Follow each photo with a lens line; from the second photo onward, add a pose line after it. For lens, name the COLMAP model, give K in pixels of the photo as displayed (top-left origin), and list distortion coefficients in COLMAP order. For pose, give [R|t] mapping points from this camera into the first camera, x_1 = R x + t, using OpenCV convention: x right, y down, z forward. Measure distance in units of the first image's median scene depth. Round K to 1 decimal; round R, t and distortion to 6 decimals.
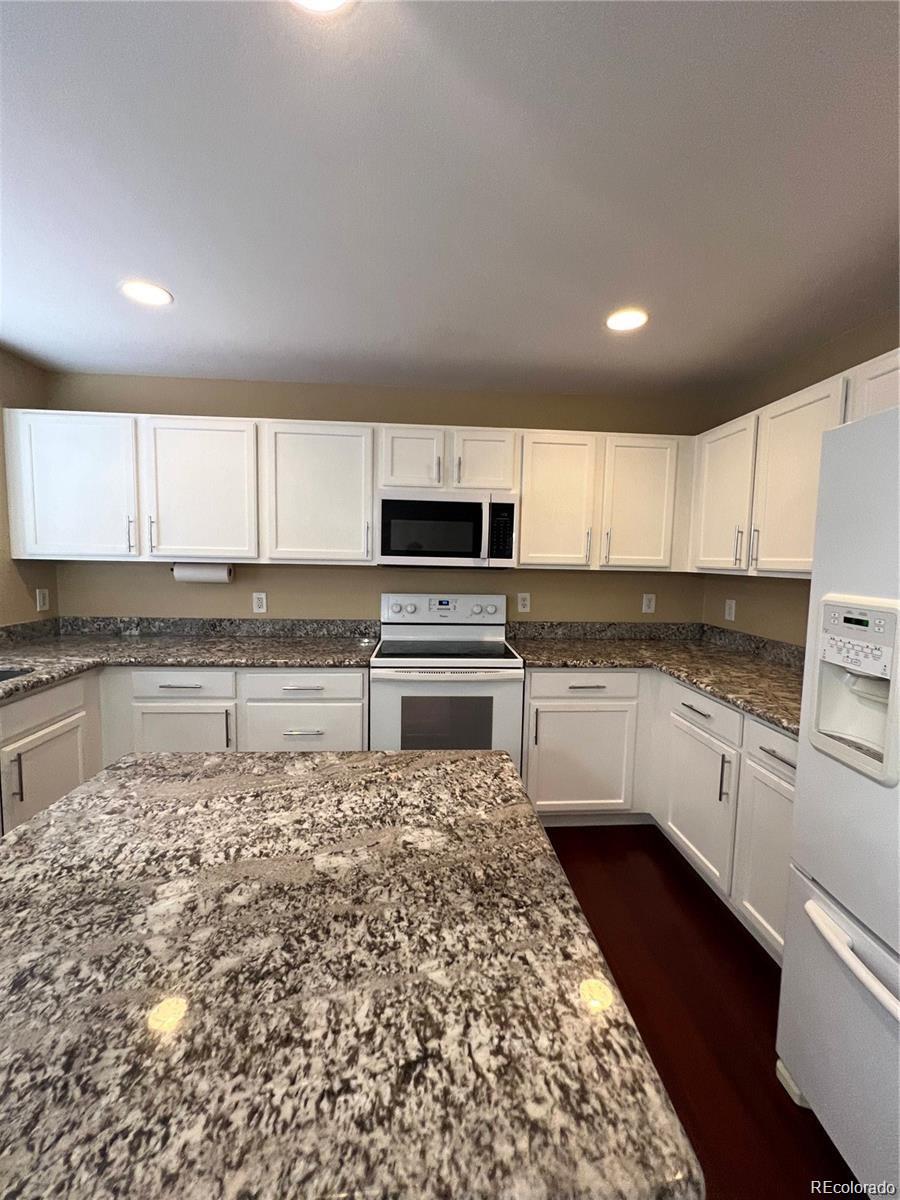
lens RADIAL K [[476.7, 0, 454.3], [0, 476.7, 597.8], [0, 0, 1]] dist [-0.004090, 0.000841]
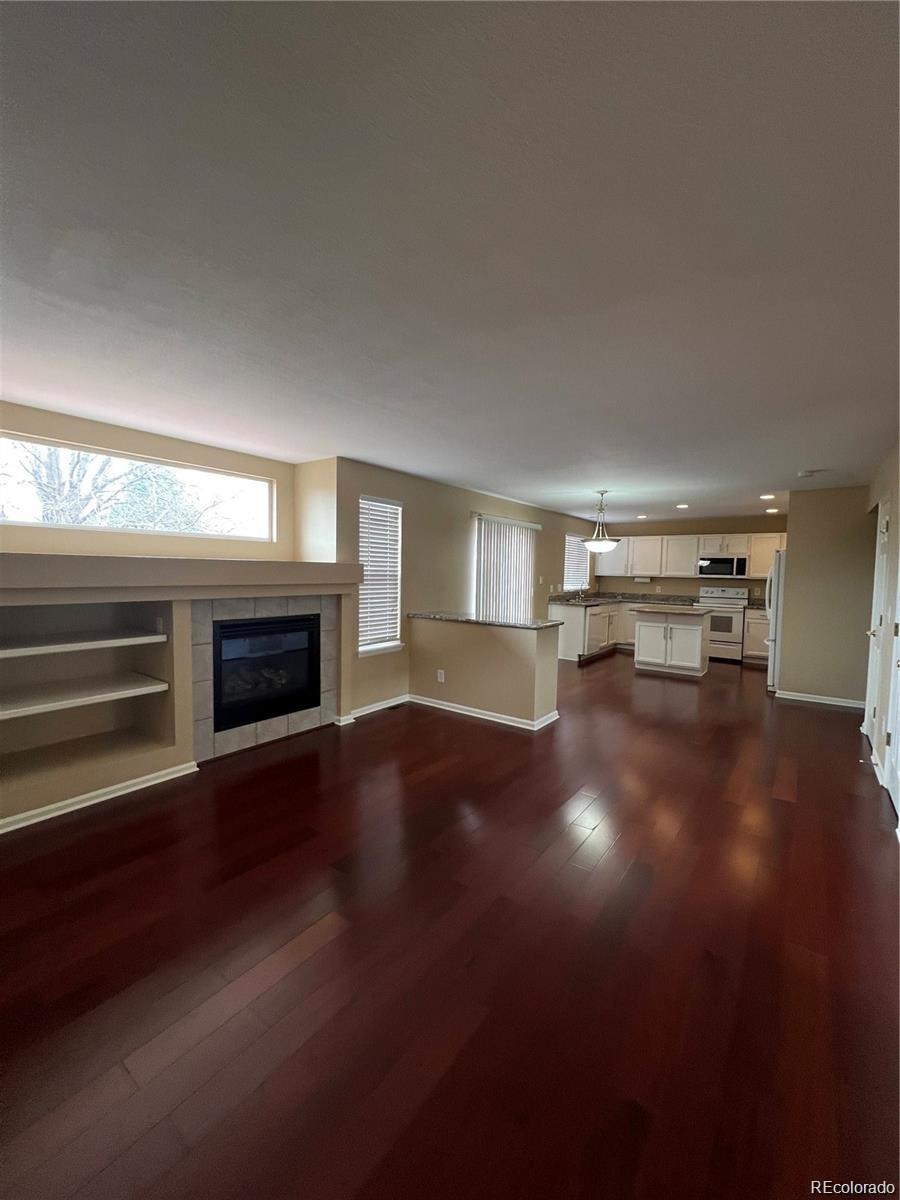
lens RADIAL K [[476.7, 0, 452.6], [0, 476.7, 597.5], [0, 0, 1]] dist [-0.004090, 0.000841]
pose [[0.755838, 0.030163, -0.654063, 0.820484], [-0.057047, 0.998173, -0.019891, 0.266589], [0.652268, 0.052347, 0.756178, -2.971817]]
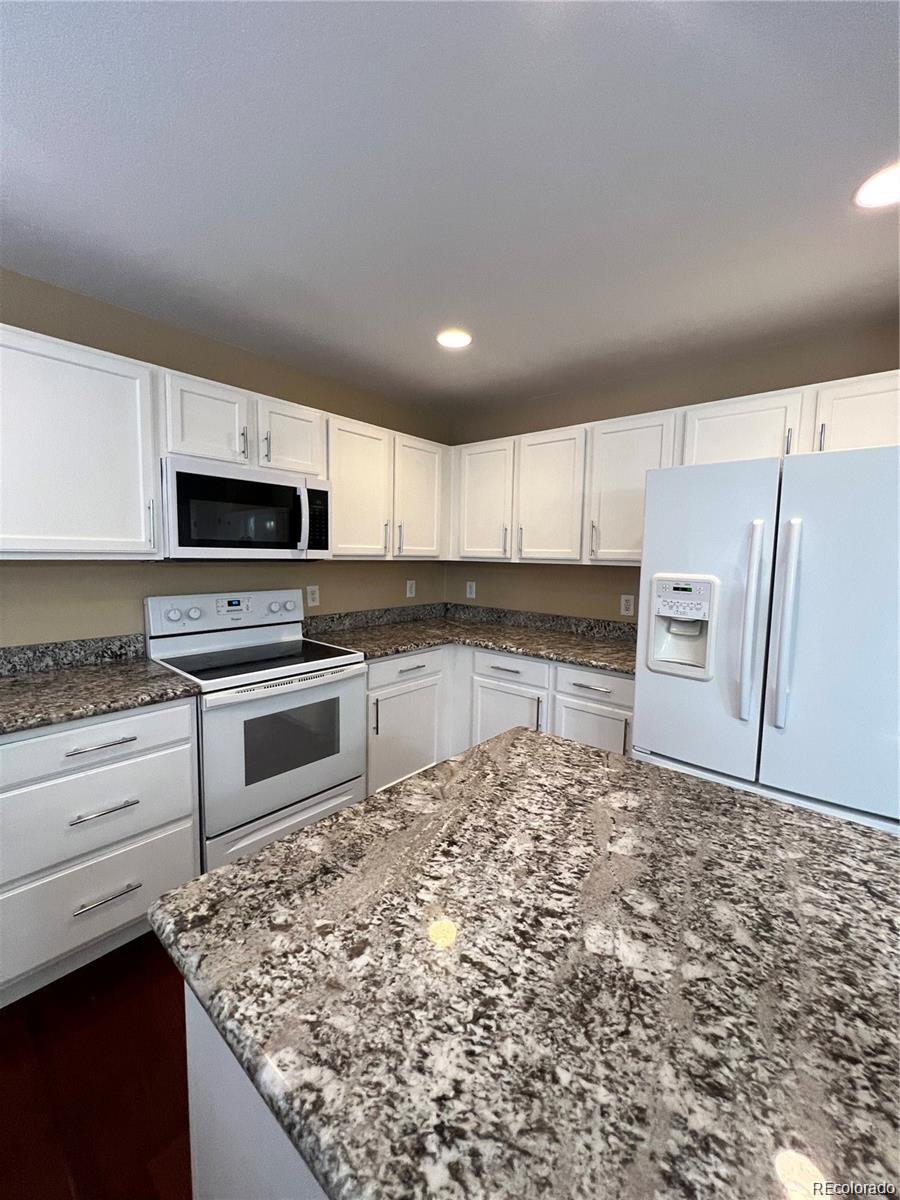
lens RADIAL K [[476.7, 0, 450.4], [0, 476.7, 597.1], [0, 0, 1]] dist [-0.004090, 0.000841]
pose [[0.707763, -0.074019, 0.702561, -0.434509], [0.056699, 0.997239, 0.047946, -0.023455], [-0.704171, 0.005900, 0.710006, 0.183417]]
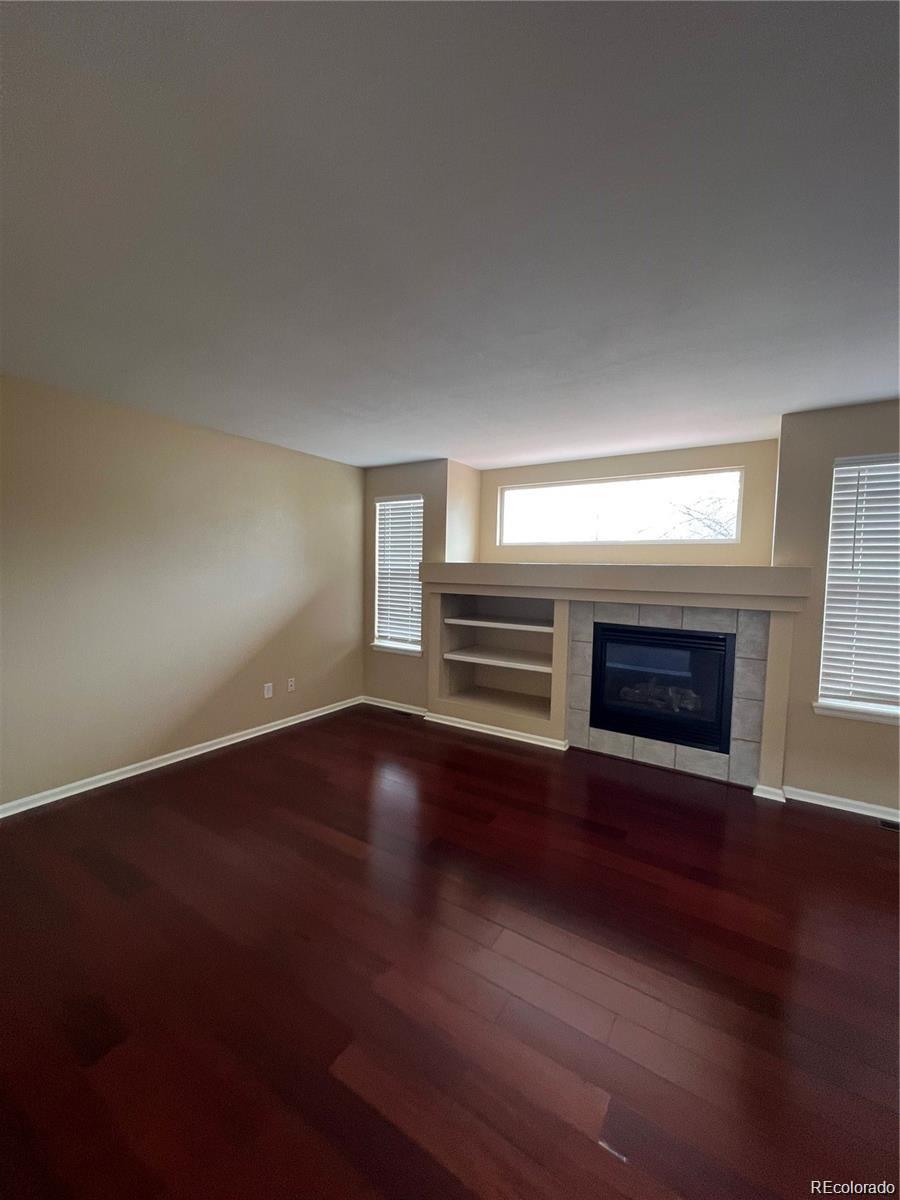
lens RADIAL K [[476.7, 0, 456.3], [0, 476.7, 596.9], [0, 0, 1]] dist [-0.004090, 0.000841]
pose [[-0.592385, 0.022269, -0.805347, 0.836199], [-0.097158, 0.990348, 0.098851, 0.153237], [0.799775, 0.136804, -0.584503, -1.743285]]
